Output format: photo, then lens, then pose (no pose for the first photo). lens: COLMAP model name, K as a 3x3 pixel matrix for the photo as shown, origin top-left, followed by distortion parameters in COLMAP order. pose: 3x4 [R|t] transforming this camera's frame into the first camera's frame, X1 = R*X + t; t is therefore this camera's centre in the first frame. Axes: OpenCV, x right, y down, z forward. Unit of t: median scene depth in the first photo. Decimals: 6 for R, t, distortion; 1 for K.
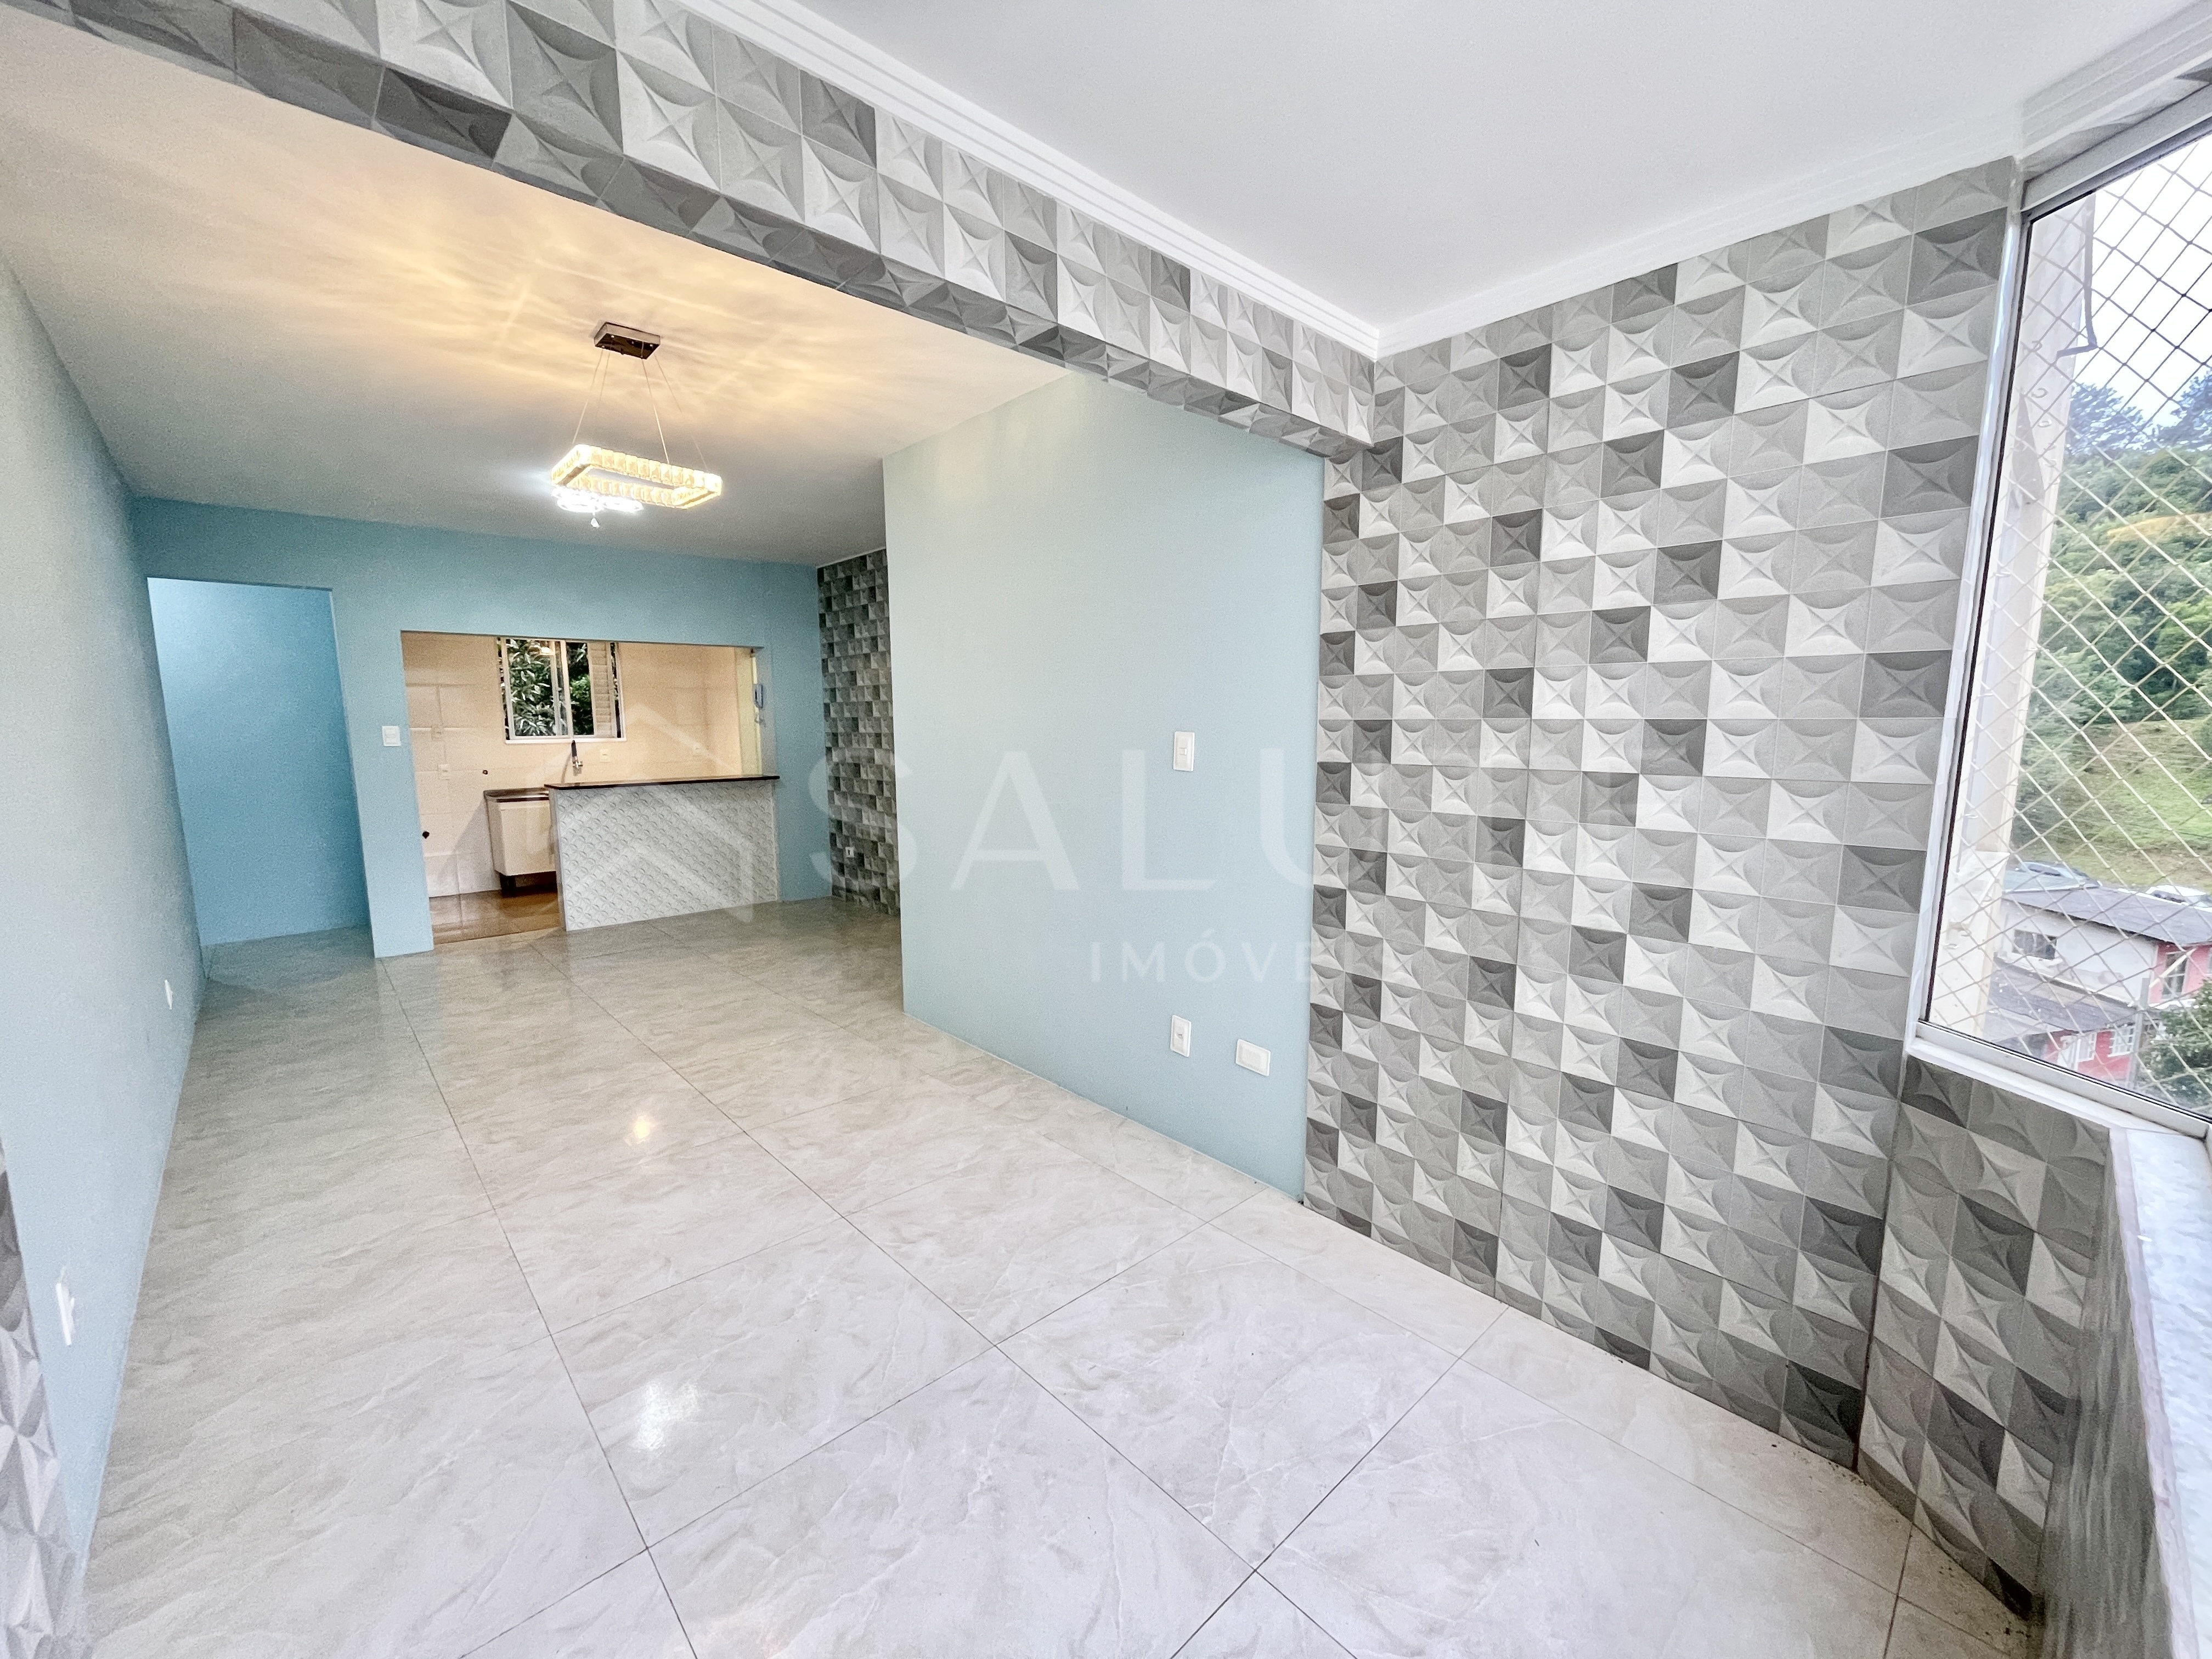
lens RADIAL K [[888.5, 0, 1098.9], [0, 888.5, 840.9], [0, 0, 1]] dist [-0.000386, 0.000195]
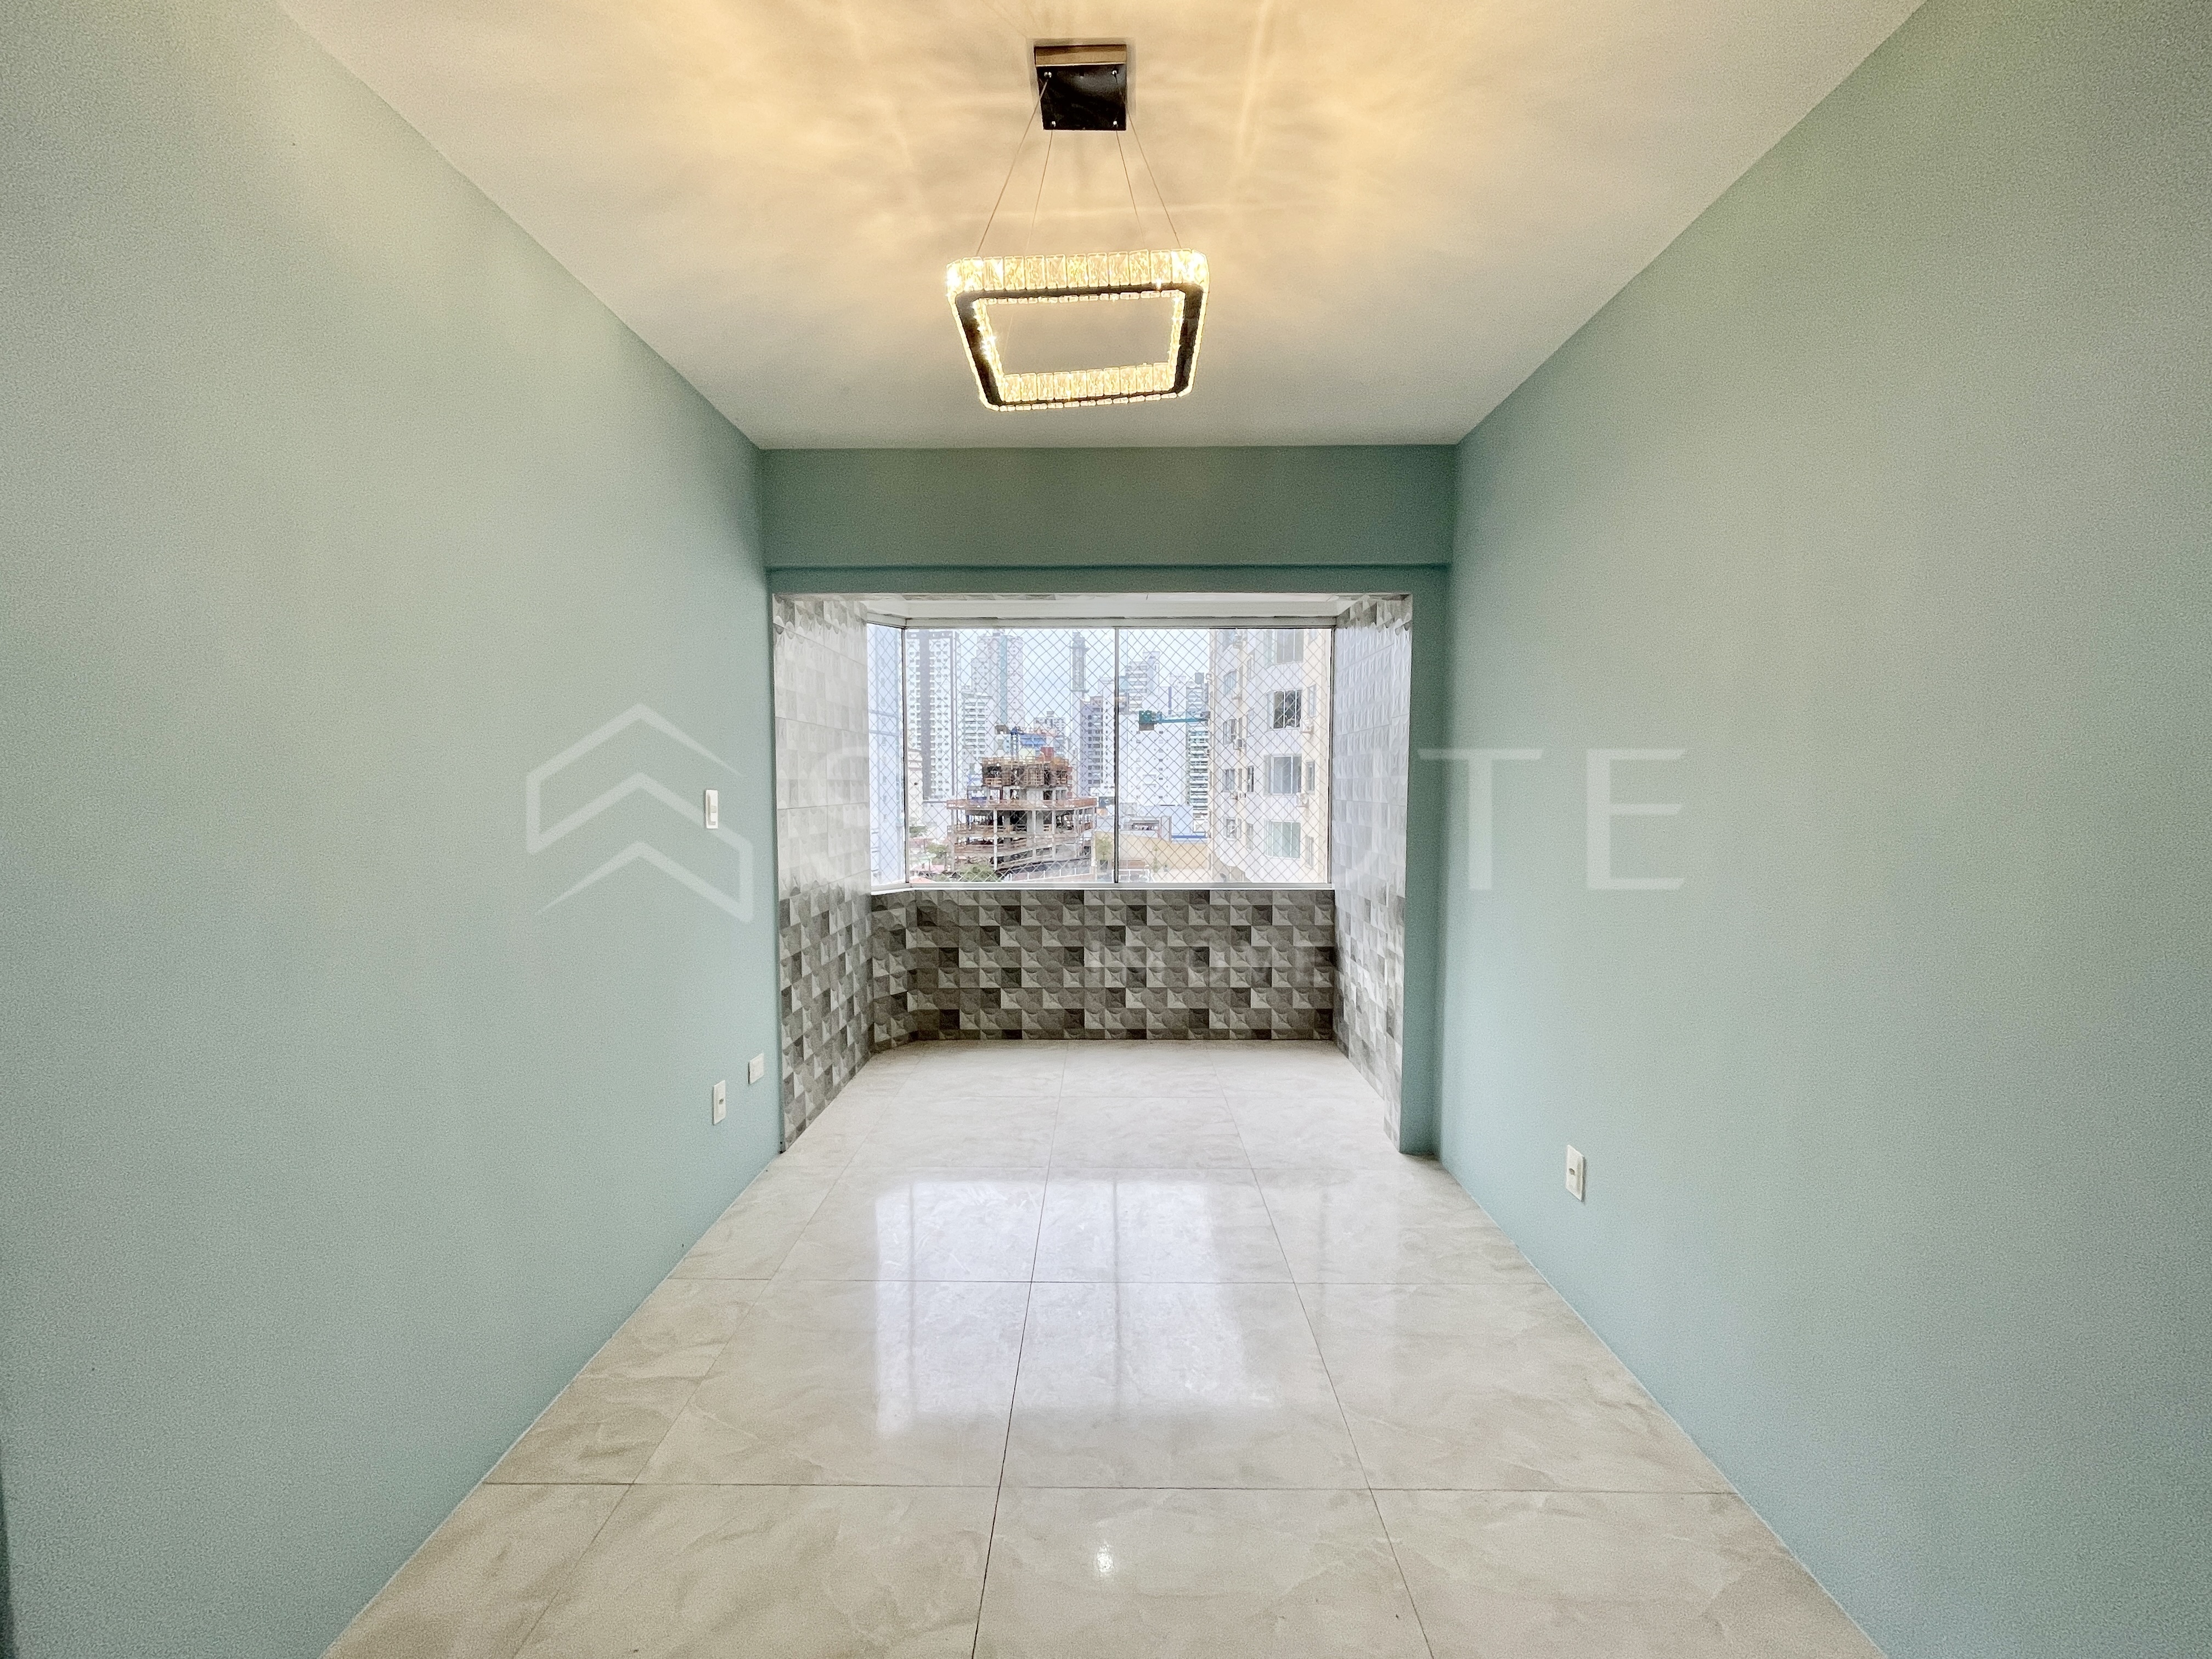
lens RADIAL K [[891.1, 0, 1104.1], [0, 891.1, 837.9], [0, 0, 1]] dist [0.001787, 0.000618]
pose [[-0.731388, -0.037849, 0.680911, -0.837152], [0.096050, 0.982789, 0.157798, -0.169593], [-0.675164, 0.180813, -0.715164, 1.314219]]
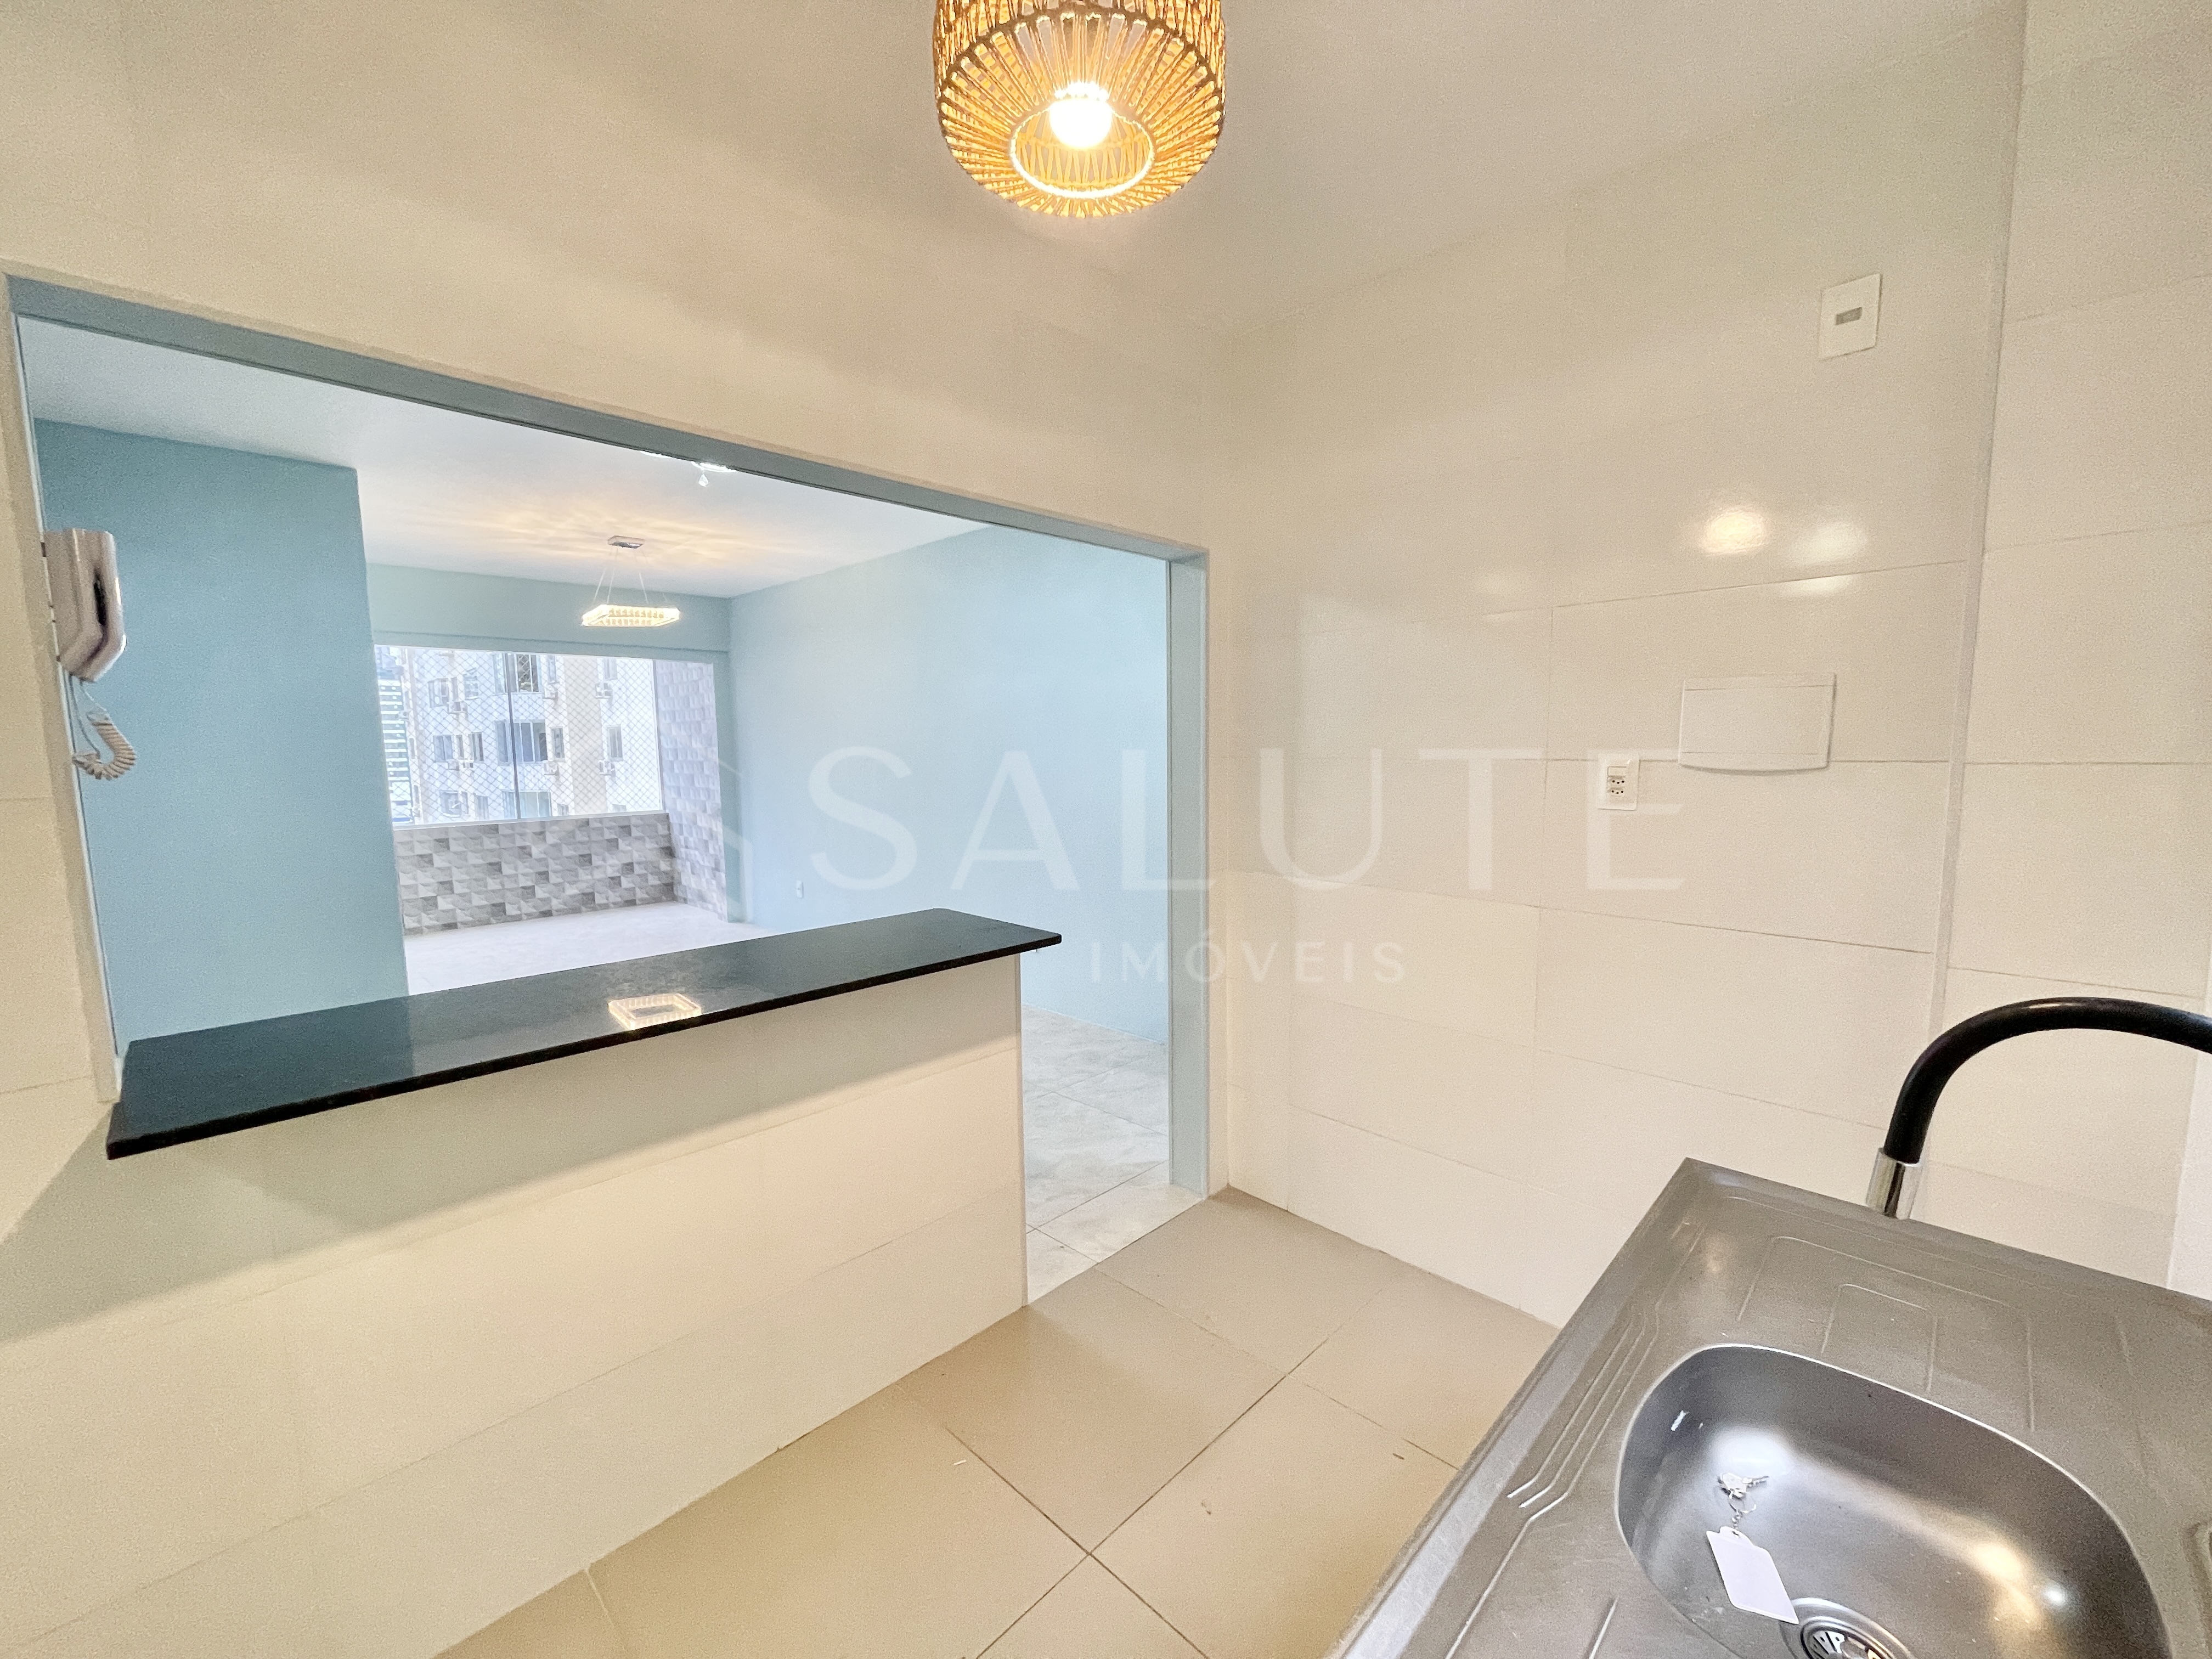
lens RADIAL K [[898.9, 0, 1106.6], [0, 898.9, 841.8], [0, 0, 1]] dist [-0.018276, -0.000131]
pose [[-0.998542, 0.022071, -0.049258, -1.260155], [0.009352, 0.969520, 0.244835, -0.360546], [0.053160, 0.244017, -0.968313, 2.658170]]
